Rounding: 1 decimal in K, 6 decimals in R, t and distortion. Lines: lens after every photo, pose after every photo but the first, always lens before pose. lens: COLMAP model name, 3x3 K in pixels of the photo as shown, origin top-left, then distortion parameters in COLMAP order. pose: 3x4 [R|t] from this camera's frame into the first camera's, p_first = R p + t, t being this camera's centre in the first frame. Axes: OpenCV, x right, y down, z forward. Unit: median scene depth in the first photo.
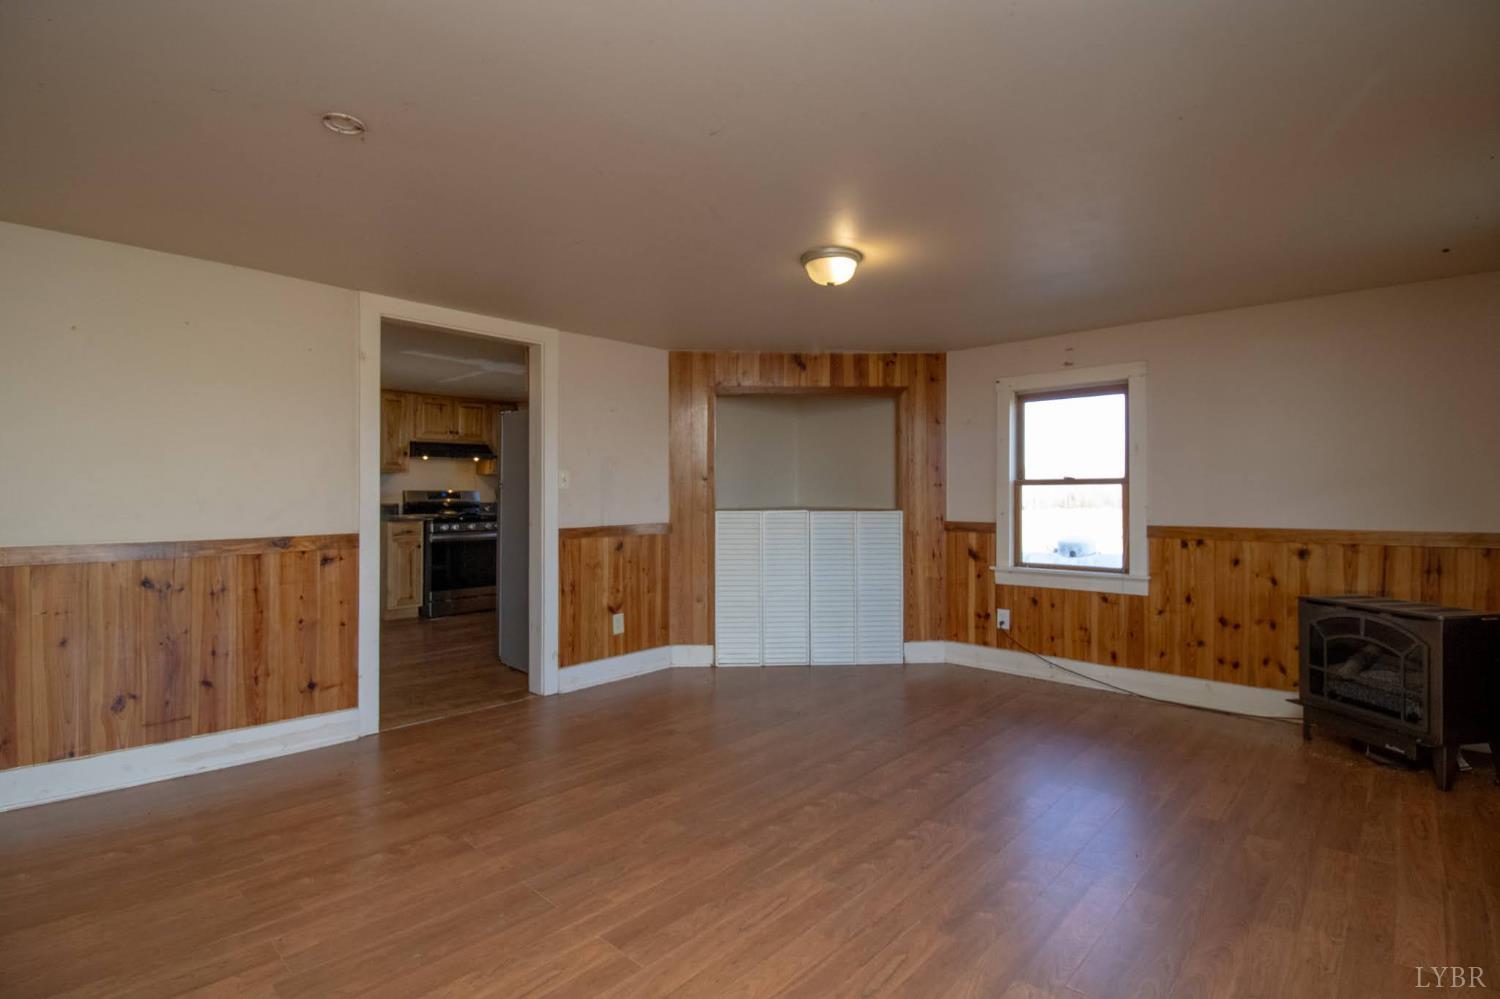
lens RADIAL K [[719.1, 0, 757.3], [0, 719.1, 491.2], [0, 0, 1]] dist [-0.008255, -0.007373]
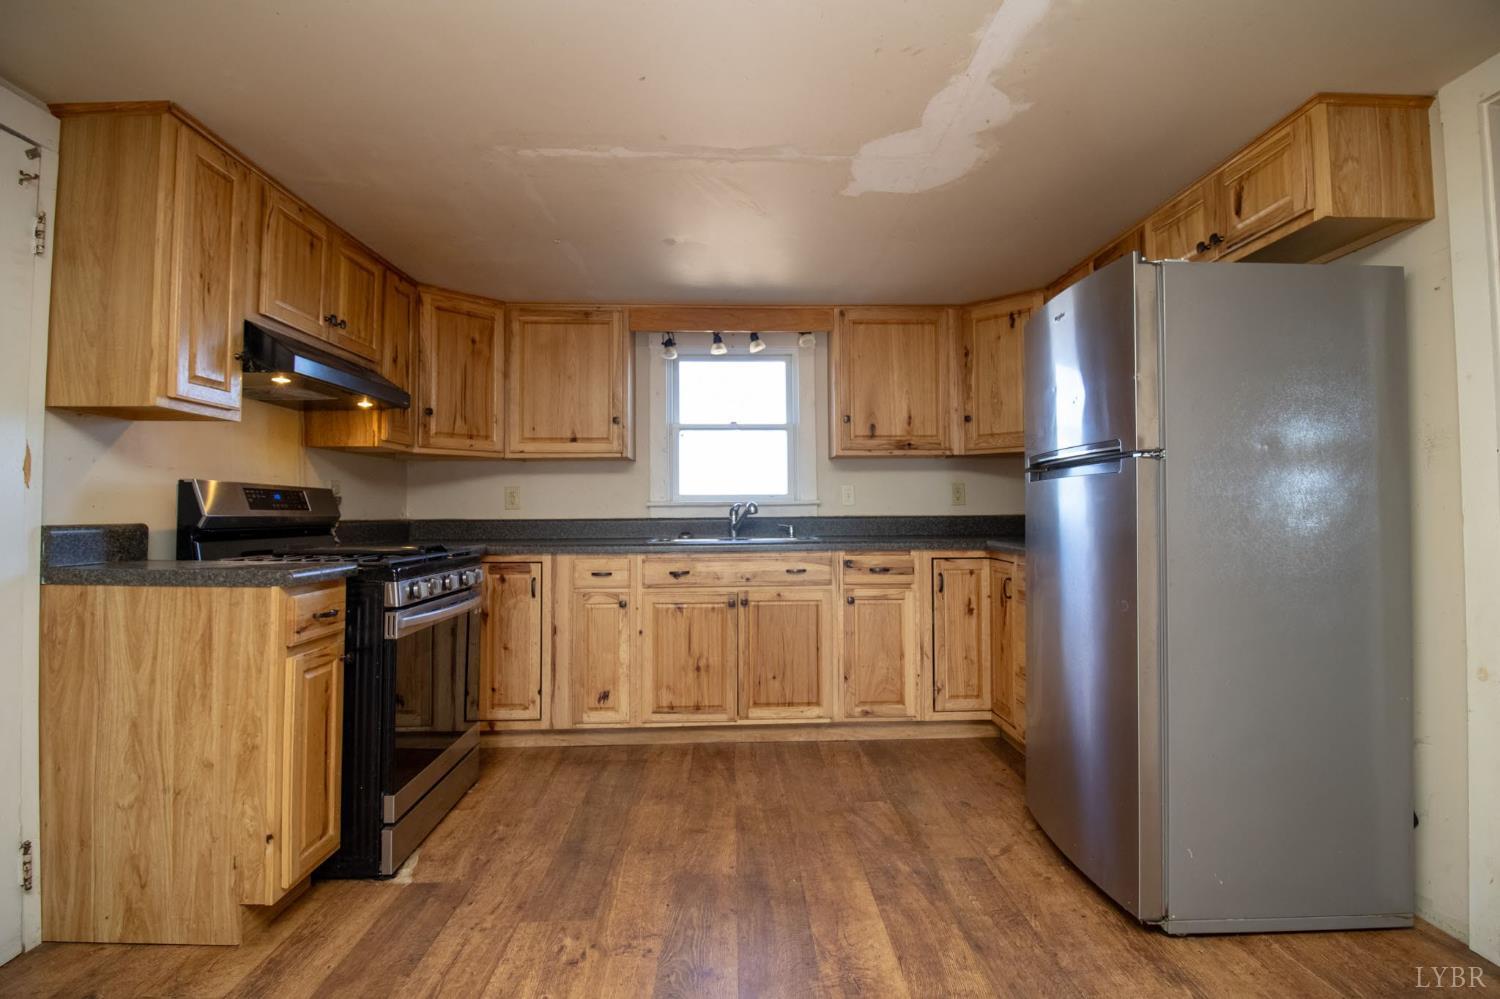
lens RADIAL K [[700.3, 0, 741.6], [0, 700.3, 490.9], [0, 0, 1]] dist [-0.003726, -0.011280]
pose [[0.706845, 0.012698, 0.707254, -0.862103], [0.012548, 0.999456, -0.030484, 0.025092], [-0.707257, 0.030422, 0.706302, 1.009938]]
